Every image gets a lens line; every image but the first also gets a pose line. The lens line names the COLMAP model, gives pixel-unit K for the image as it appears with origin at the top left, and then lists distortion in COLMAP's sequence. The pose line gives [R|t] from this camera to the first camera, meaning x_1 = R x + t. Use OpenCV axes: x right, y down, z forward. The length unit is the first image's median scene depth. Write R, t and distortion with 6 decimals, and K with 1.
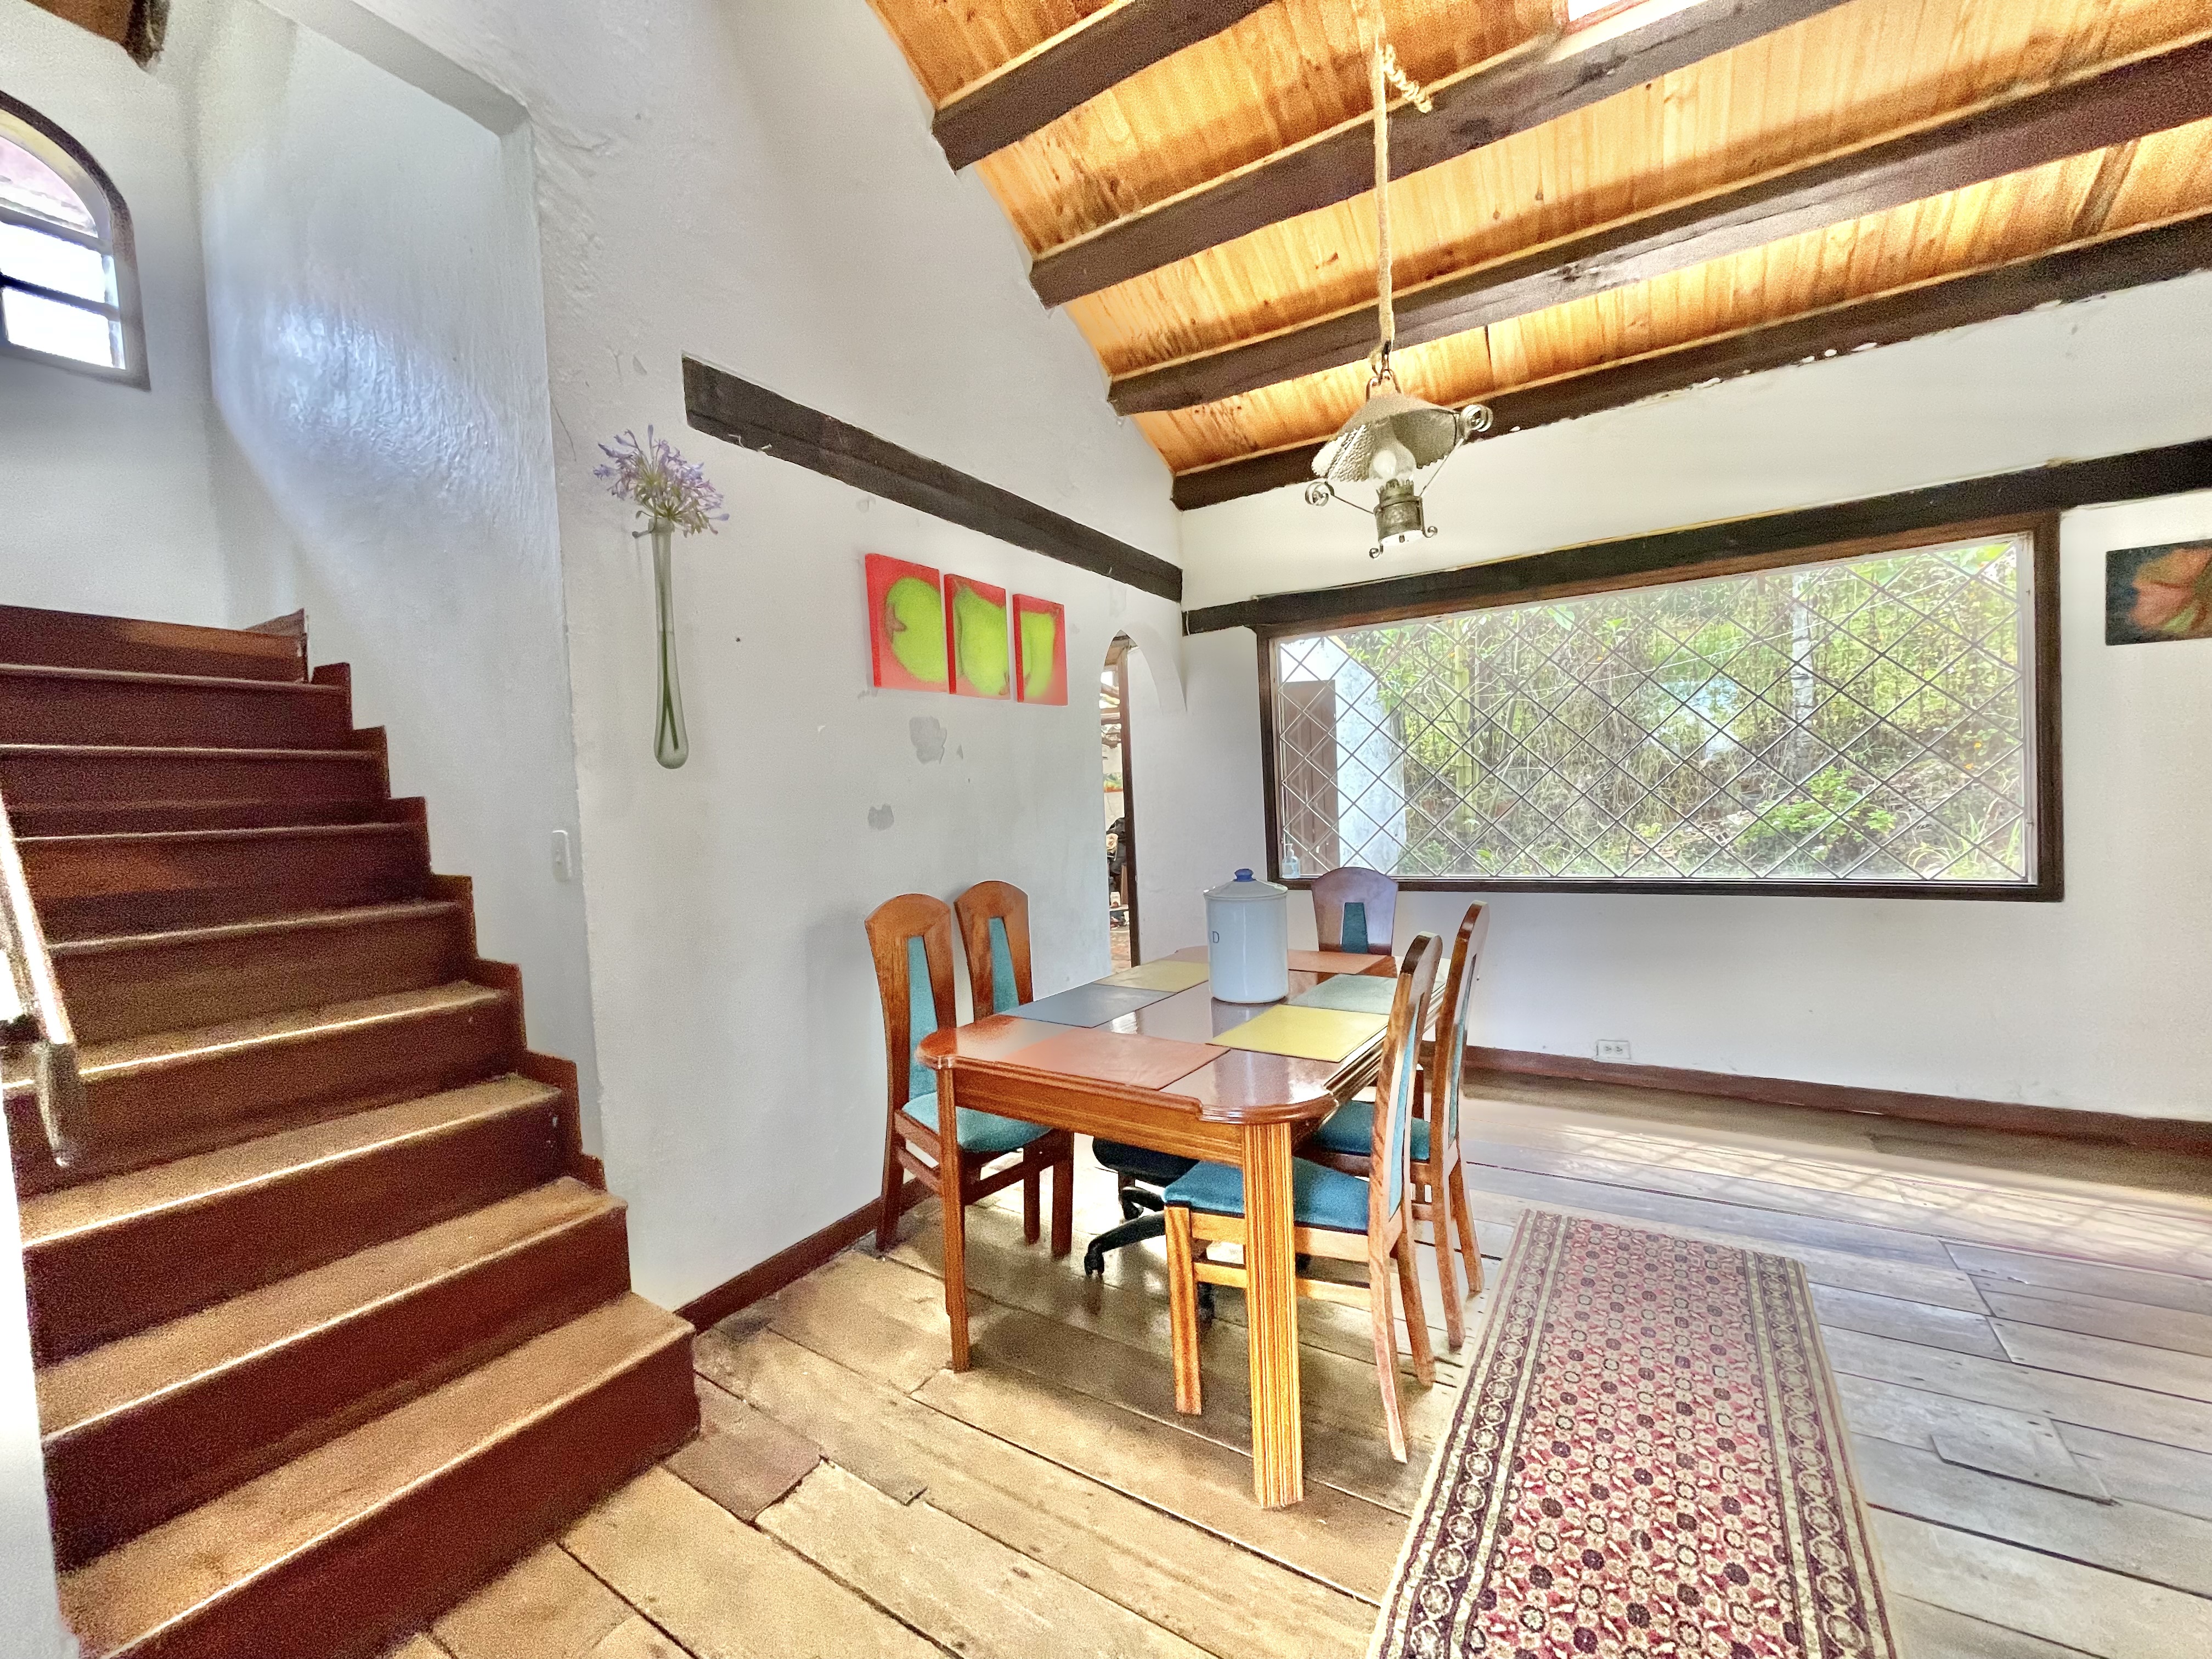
lens RADIAL K [[878.4, 0, 1106.0], [0, 878.4, 829.5], [0, 0, 1]] dist [-0.001882, -0.000669]
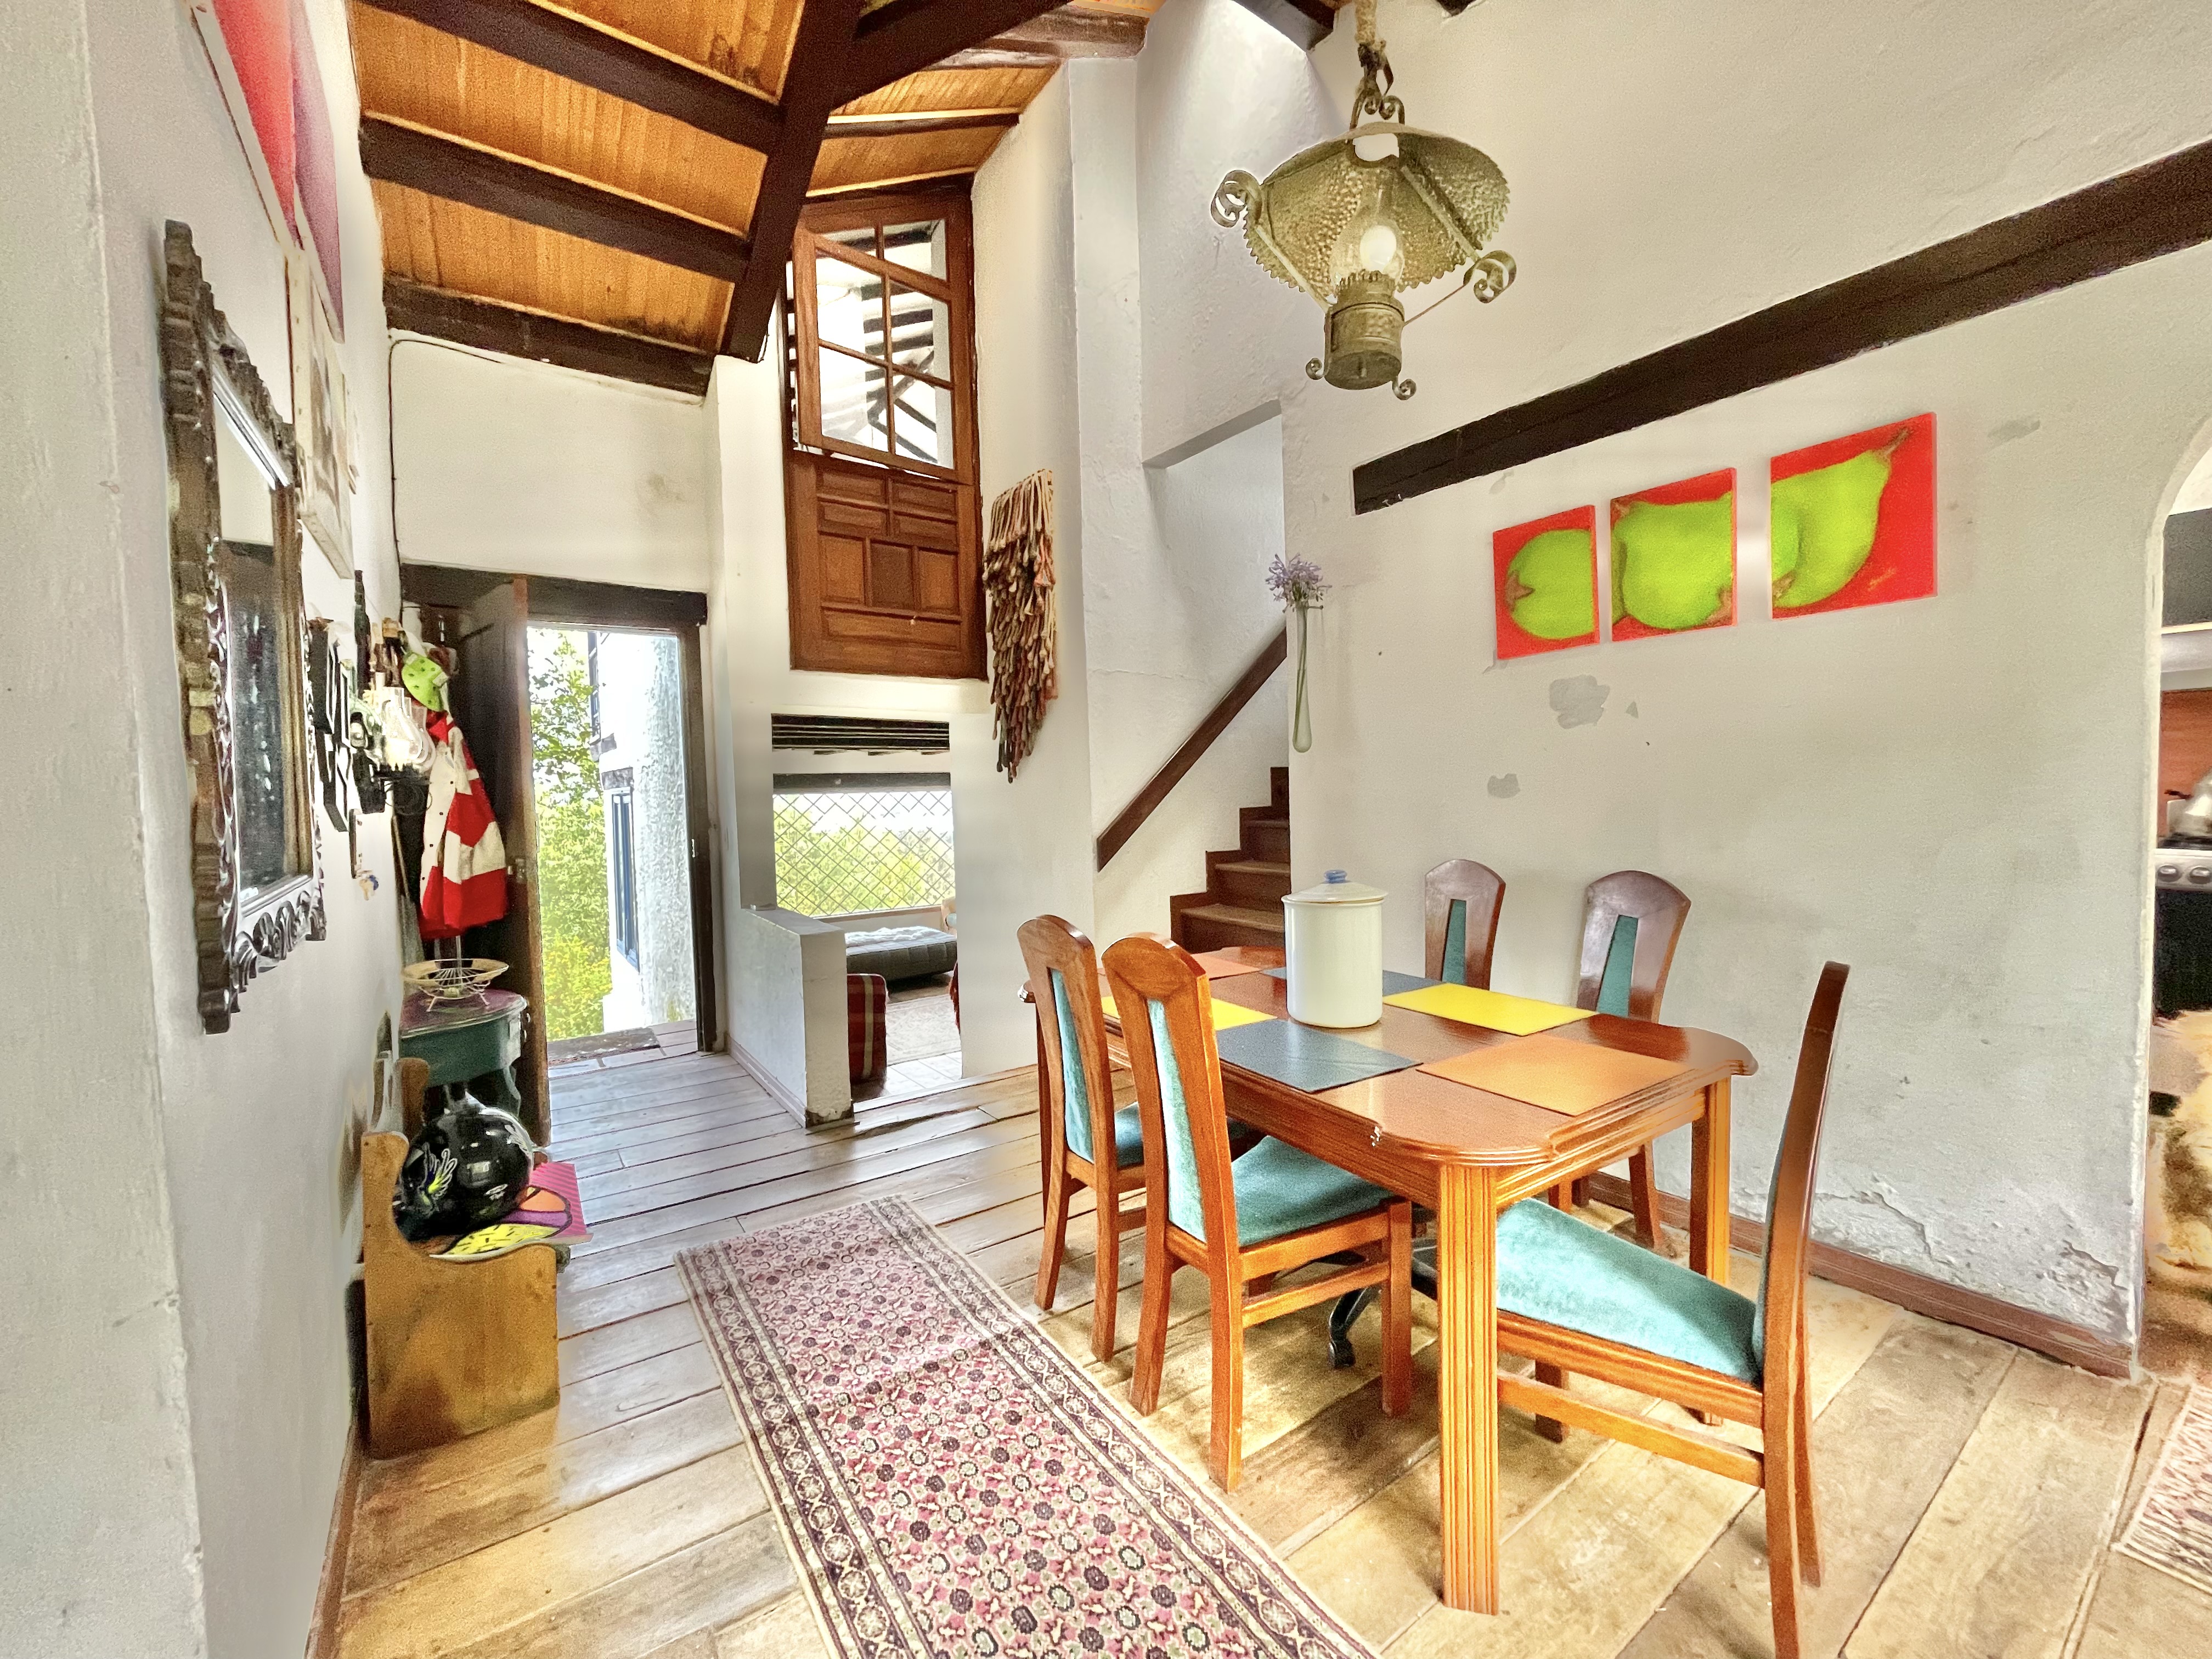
lens RADIAL K [[887.6, 0, 1099.9], [0, 887.6, 829.4], [0, 0, 1]] dist [-0.004204, -0.000978]
pose [[-0.388679, 0.095051, -0.916457, 1.263970], [0.006778, 0.994933, 0.100316, -0.101641], [0.921348, 0.032779, -0.387354, 1.373038]]
